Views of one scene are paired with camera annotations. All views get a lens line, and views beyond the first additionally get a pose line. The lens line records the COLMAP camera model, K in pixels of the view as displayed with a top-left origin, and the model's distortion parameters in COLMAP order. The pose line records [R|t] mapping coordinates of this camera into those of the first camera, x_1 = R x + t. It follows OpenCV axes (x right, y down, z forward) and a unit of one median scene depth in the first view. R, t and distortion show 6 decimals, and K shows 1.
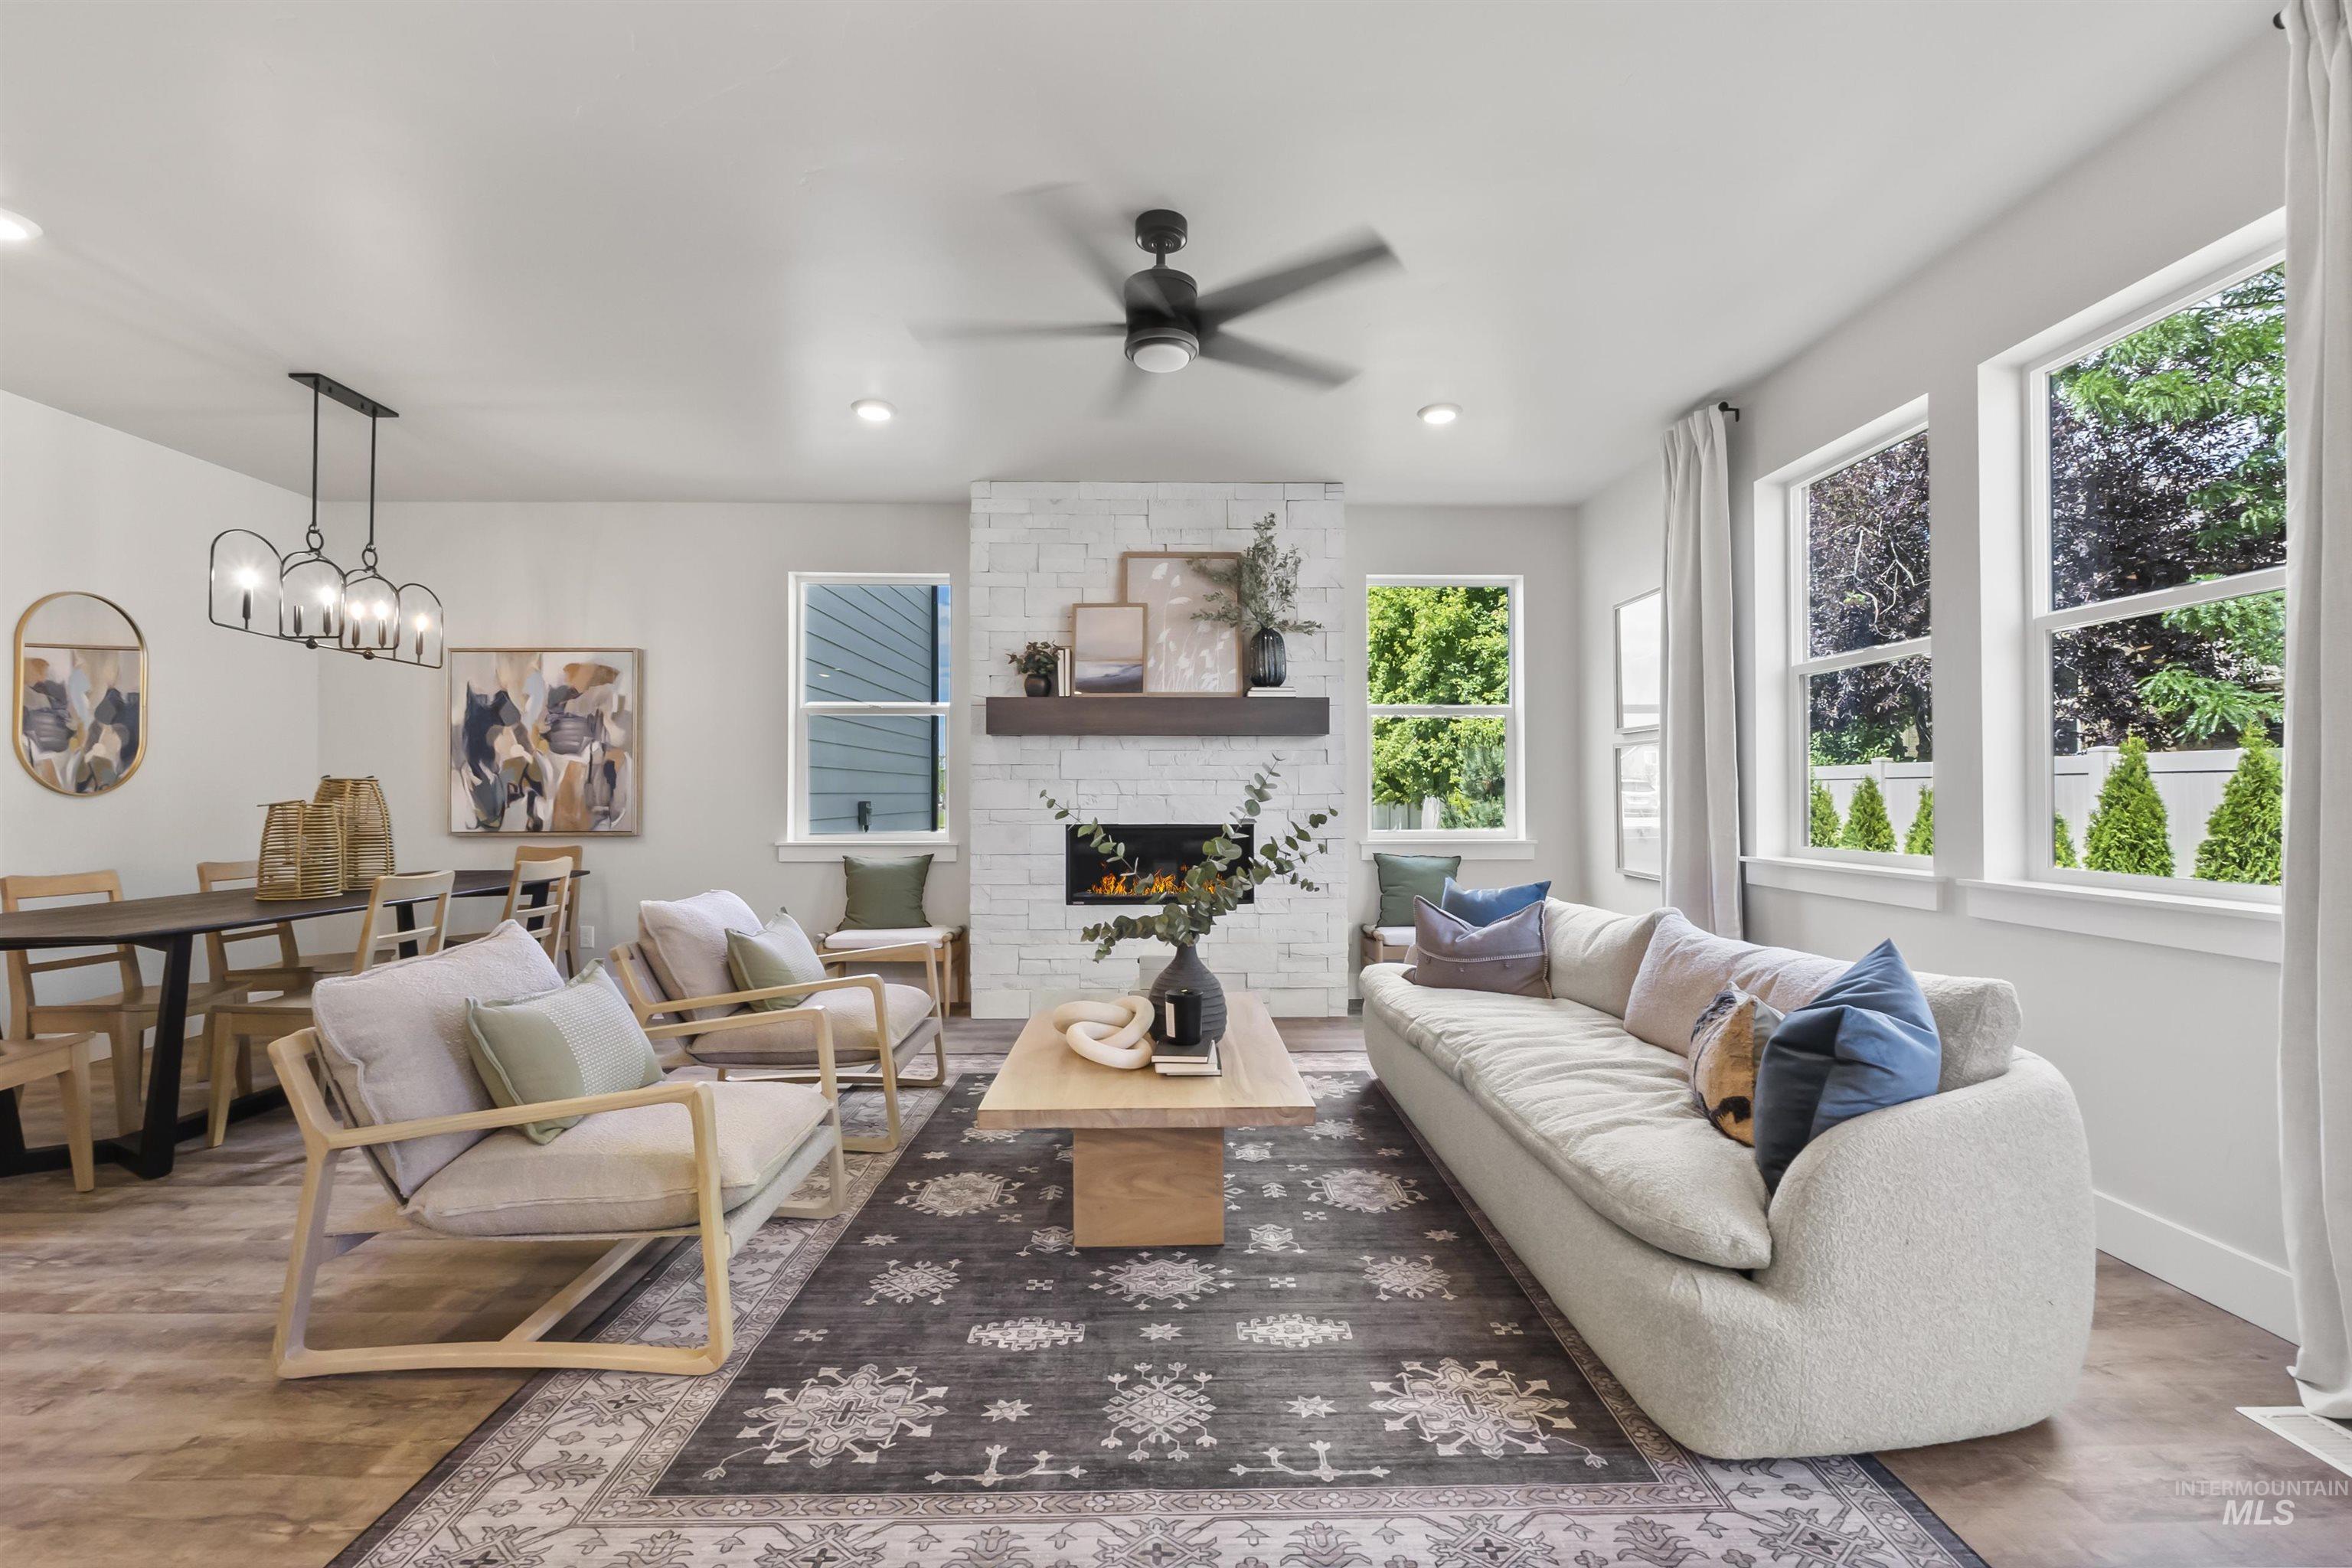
lens RADIAL K [[995.5, 0, 1179.5], [0, 995.5, 779.8], [0, 0, 1]] dist [-0.004655, -0.000426]
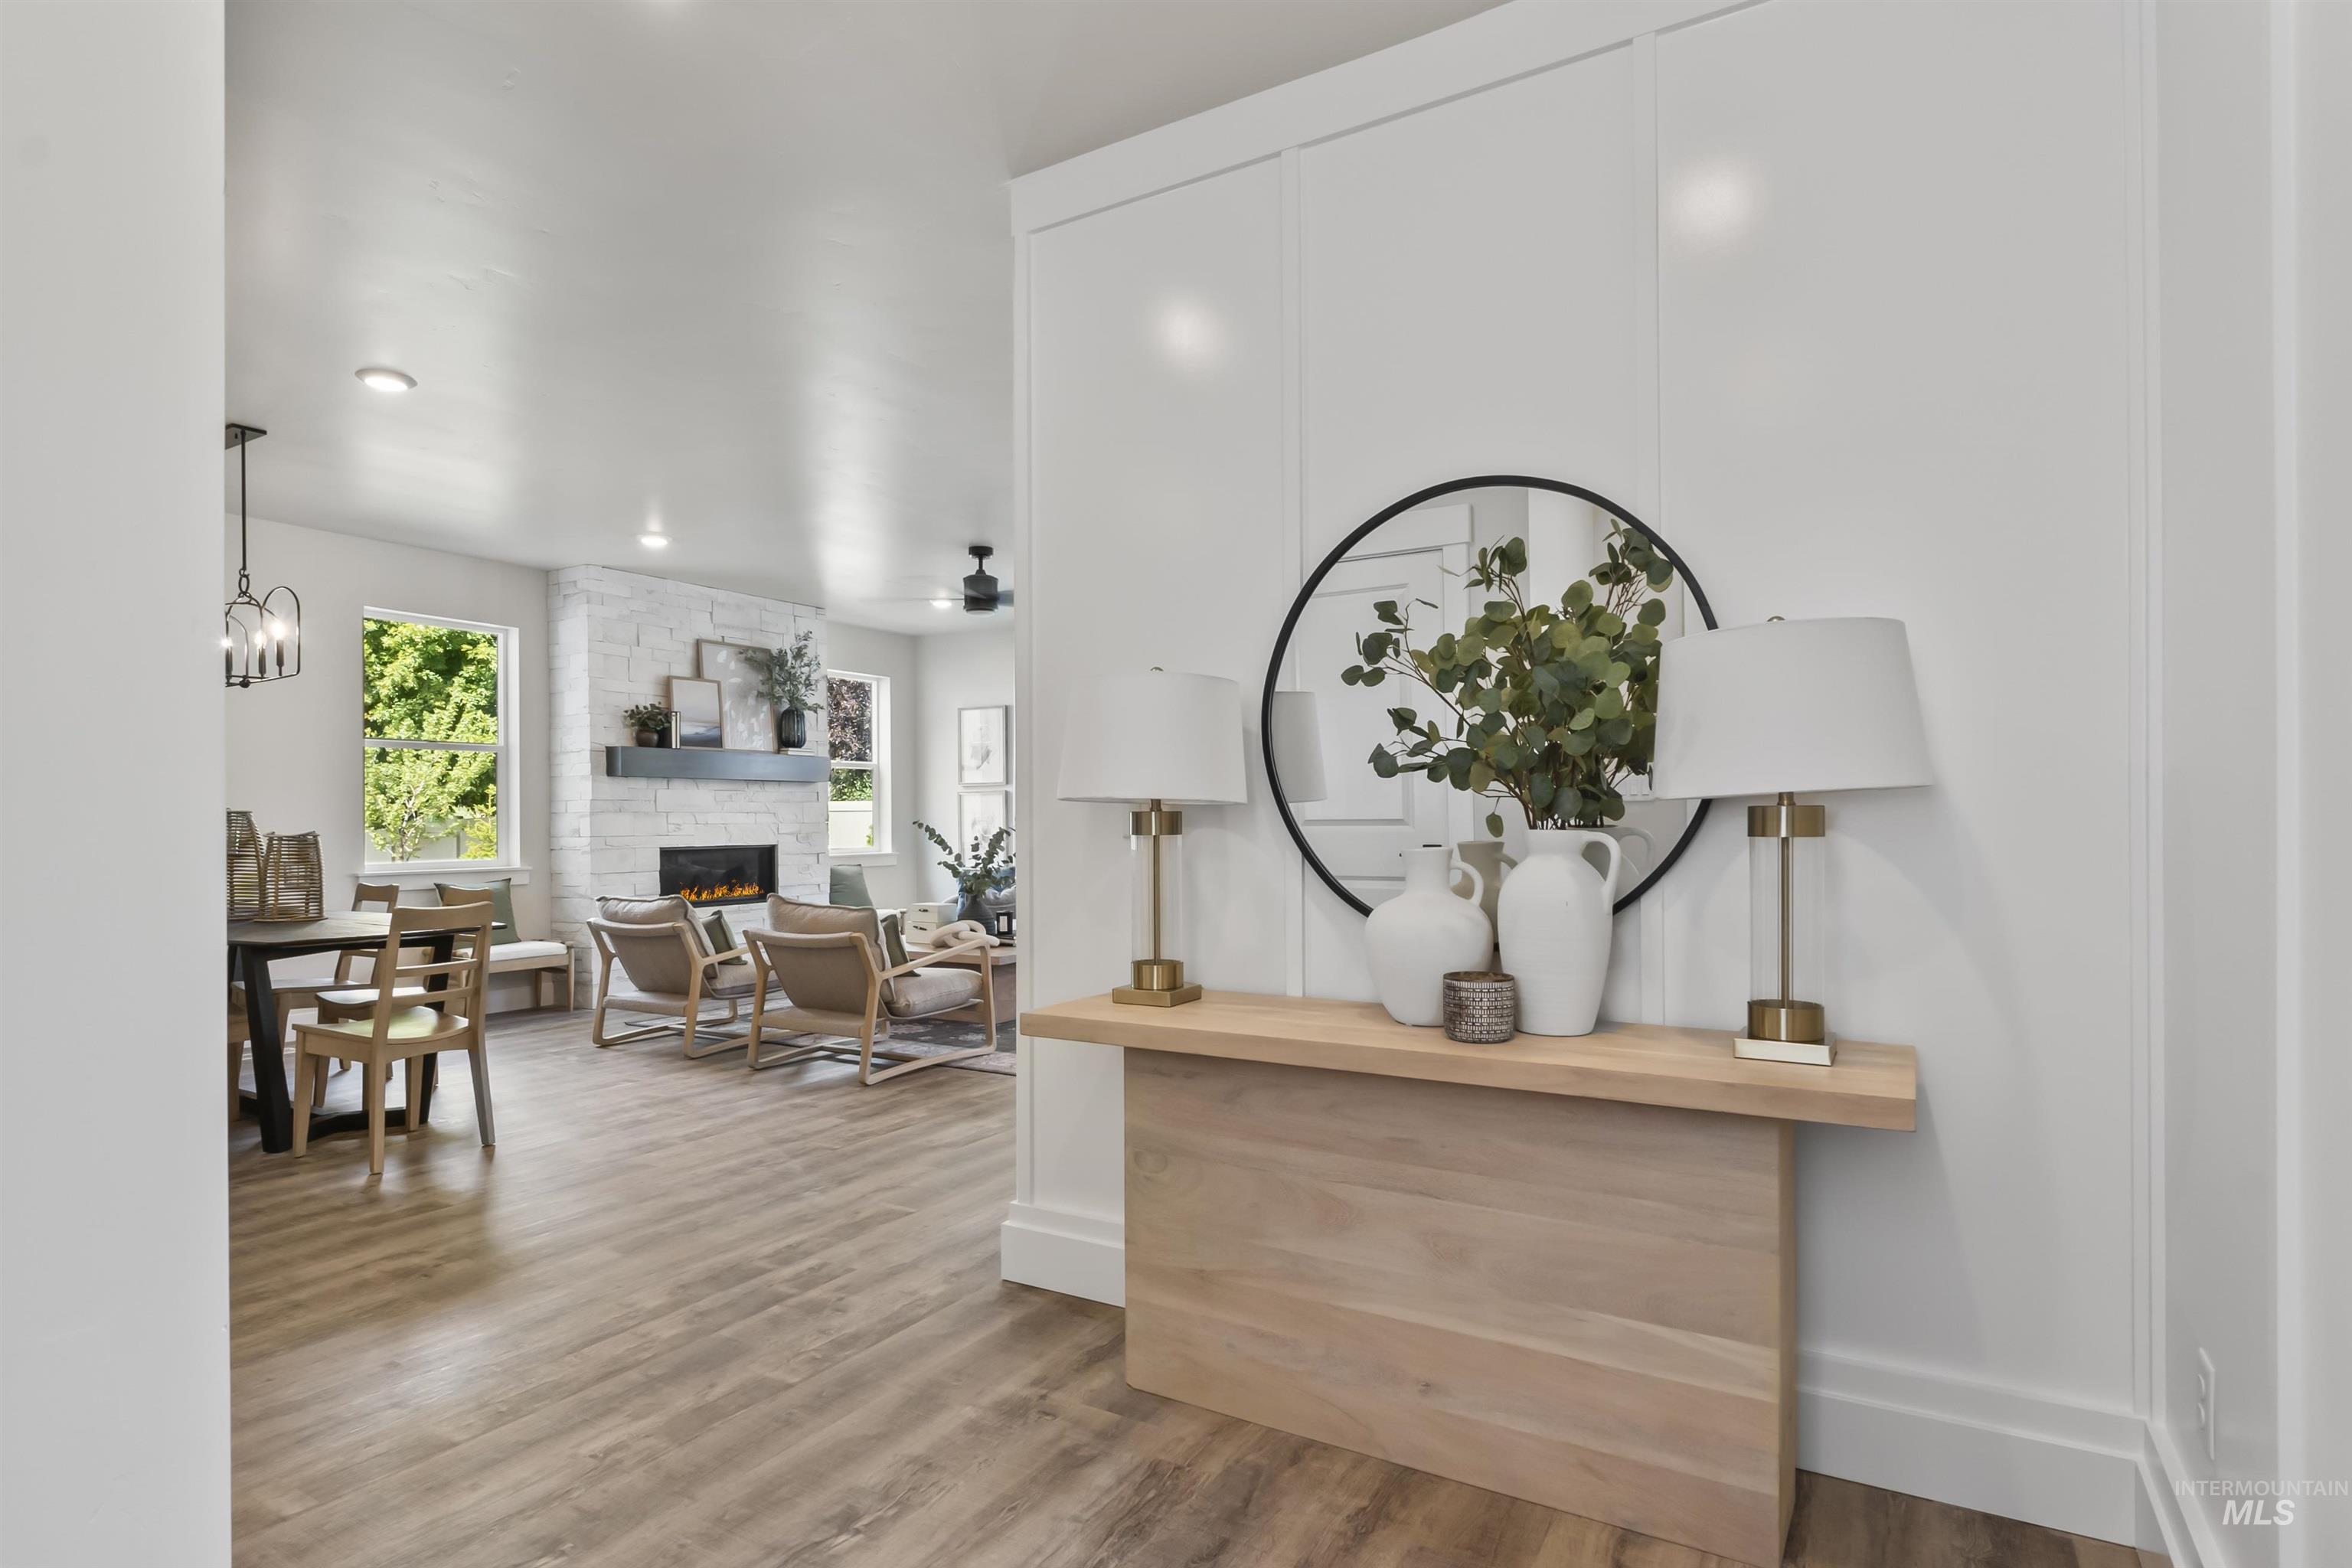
lens RADIAL K [[1233.3, 0, 1176.8], [0, 1233.3, 820.4], [0, 0, 1]] dist [-0.000045, -0.000058]
pose [[0.533993, -0.002510, 0.845485, -1.121615], [-0.007857, 0.999938, 0.007931, -0.007573], [-0.845453, -0.010878, 0.533940, -0.413292]]
